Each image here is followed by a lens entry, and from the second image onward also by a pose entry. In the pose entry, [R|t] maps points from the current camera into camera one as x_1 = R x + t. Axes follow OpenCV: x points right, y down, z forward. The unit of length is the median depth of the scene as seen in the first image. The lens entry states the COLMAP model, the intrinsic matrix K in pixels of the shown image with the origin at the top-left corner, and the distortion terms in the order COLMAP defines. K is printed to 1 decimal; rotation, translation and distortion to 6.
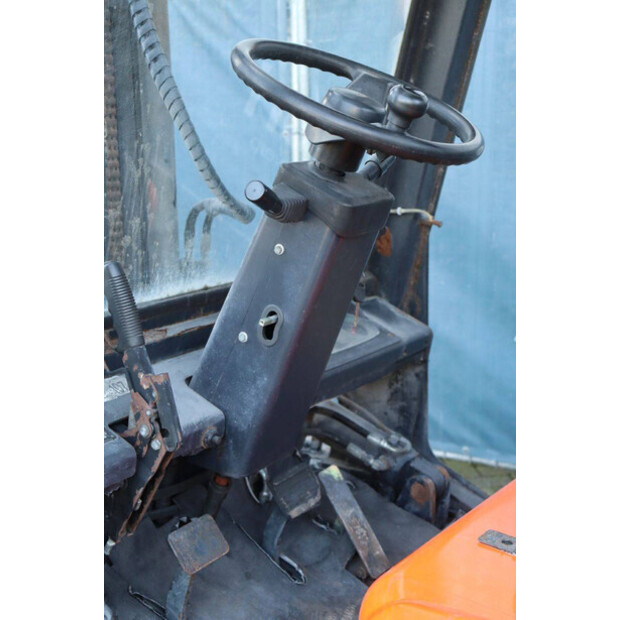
lens RADIAL K [[989.6, 0, 310.0], [0, 989.6, 310.0], [0, 0, 1]] dist [0.117850, 0.107729]
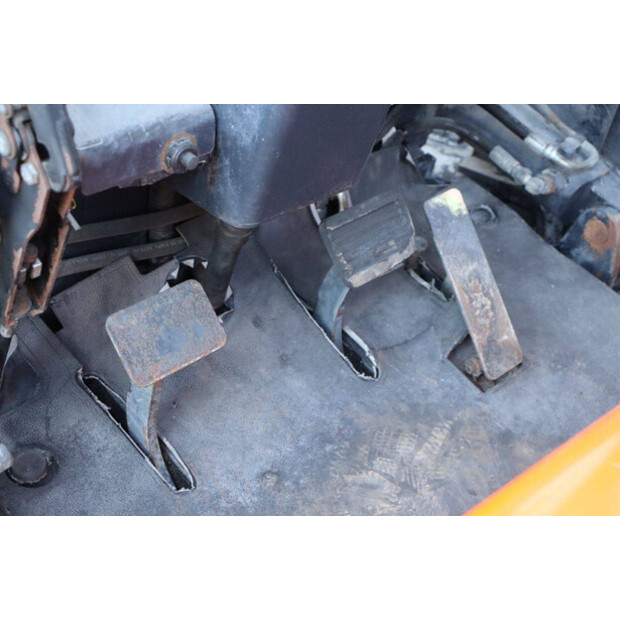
lens RADIAL K [[989.6, 0, 310.0], [0, 989.6, 310.0], [0, 0, 1]] dist [0.117850, 0.107729]
pose [[0.975896, 0.117544, -0.183878, 0.069037], [-0.044358, 0.931806, 0.360235, 0.010885], [0.213682, -0.343395, 0.914560, 0.467705]]
